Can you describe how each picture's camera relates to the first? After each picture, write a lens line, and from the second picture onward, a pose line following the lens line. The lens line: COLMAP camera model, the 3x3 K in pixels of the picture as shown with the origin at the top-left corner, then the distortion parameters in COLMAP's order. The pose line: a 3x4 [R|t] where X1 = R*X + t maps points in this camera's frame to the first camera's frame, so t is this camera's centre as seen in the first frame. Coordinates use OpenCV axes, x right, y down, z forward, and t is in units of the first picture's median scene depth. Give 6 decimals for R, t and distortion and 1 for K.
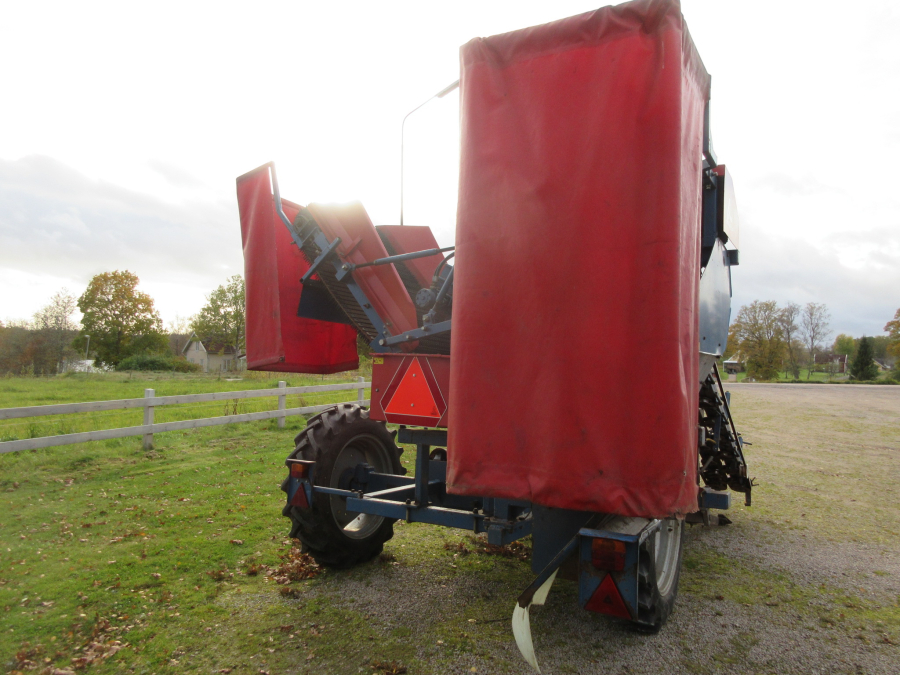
lens RADIAL K [[659.7, 0, 450.0], [0, 659.7, 337.5], [0, 0, 1]] dist [0.007770, 0.007296]
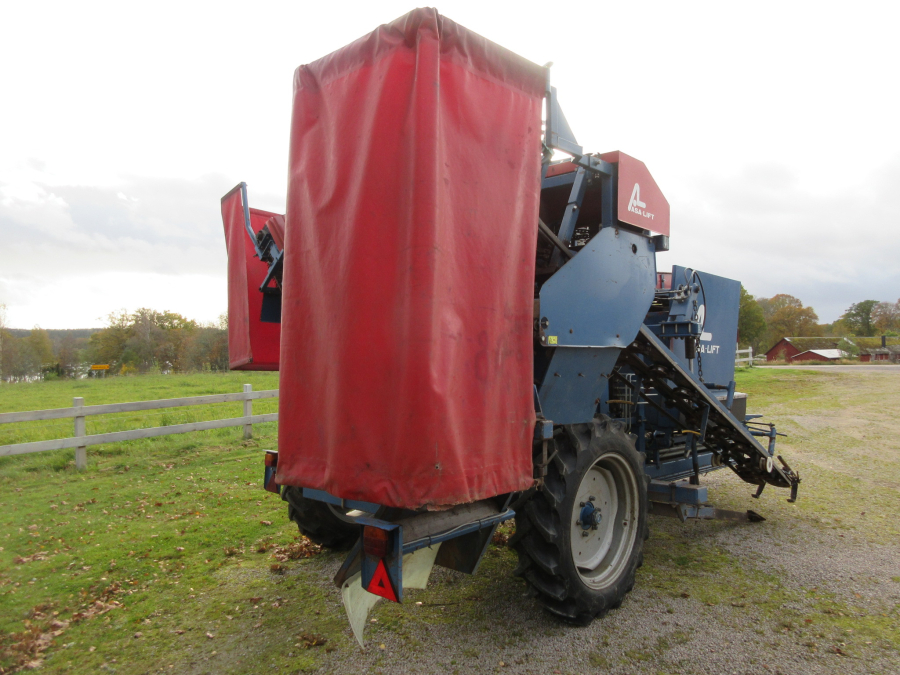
lens RADIAL K [[659.7, 0, 450.0], [0, 659.7, 337.5], [0, 0, 1]] dist [0.007770, 0.007296]
pose [[0.973769, -0.031036, -0.225413, 0.292553], [0.034847, 0.999309, 0.012943, -0.006616], [0.224855, -0.020459, 0.974177, -0.007650]]
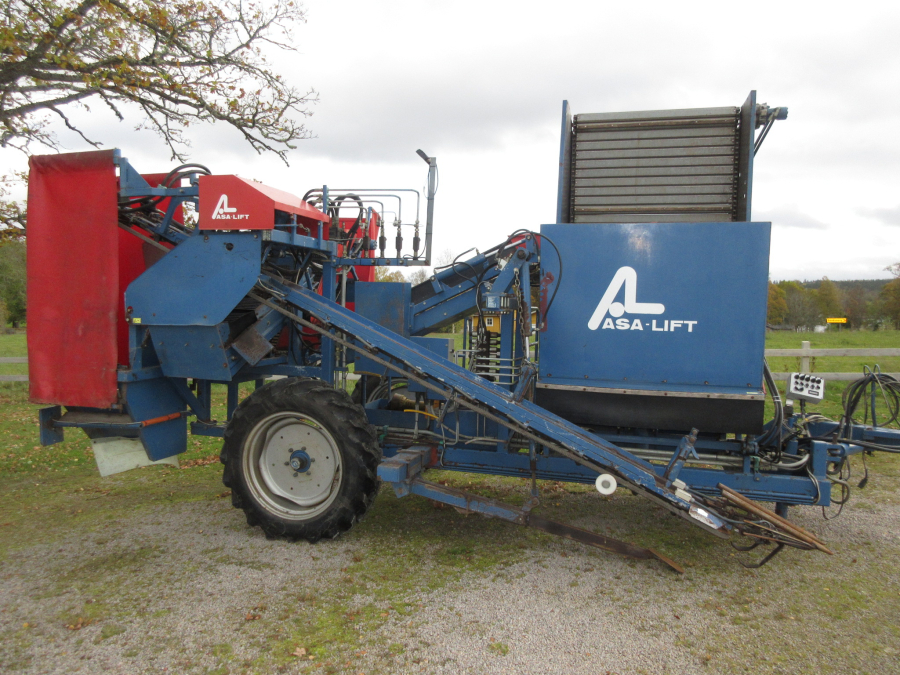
lens RADIAL K [[659.7, 0, 450.0], [0, 659.7, 337.5], [0, 0, 1]] dist [0.007770, 0.007296]
pose [[0.265037, 0.024776, -0.963920, 1.362908], [0.047831, 0.998101, 0.038806, 0.017661], [0.963051, -0.056391, 0.263349, 0.854432]]
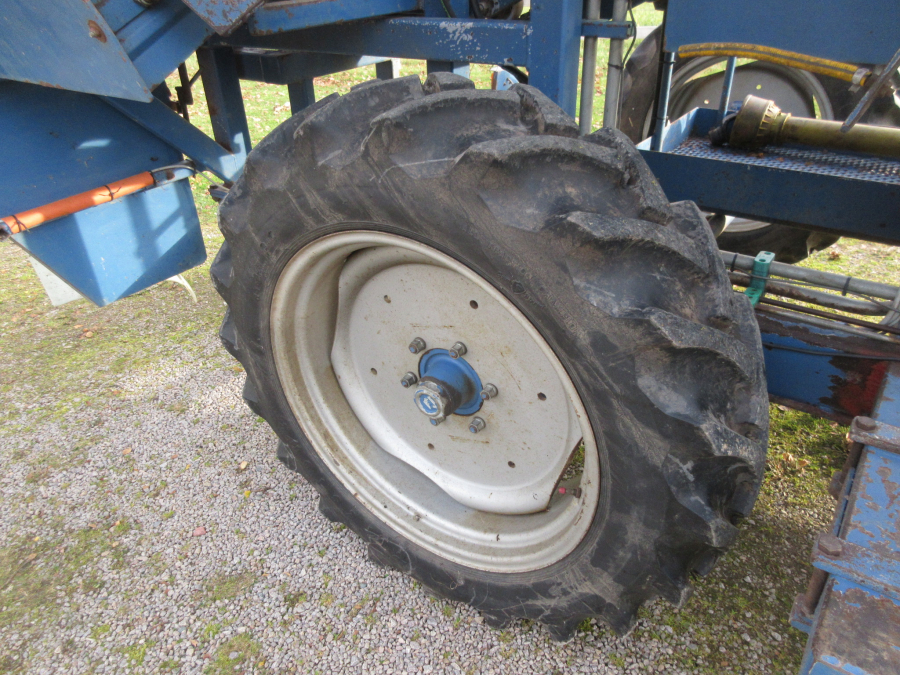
lens RADIAL K [[659.7, 0, 450.0], [0, 659.7, 337.5], [0, 0, 1]] dist [0.007770, 0.007296]
pose [[-0.065630, 0.492428, -0.867875, 0.525232], [0.104302, 0.868371, 0.484822, 0.078112], [0.992378, -0.058702, -0.108352, 0.926512]]
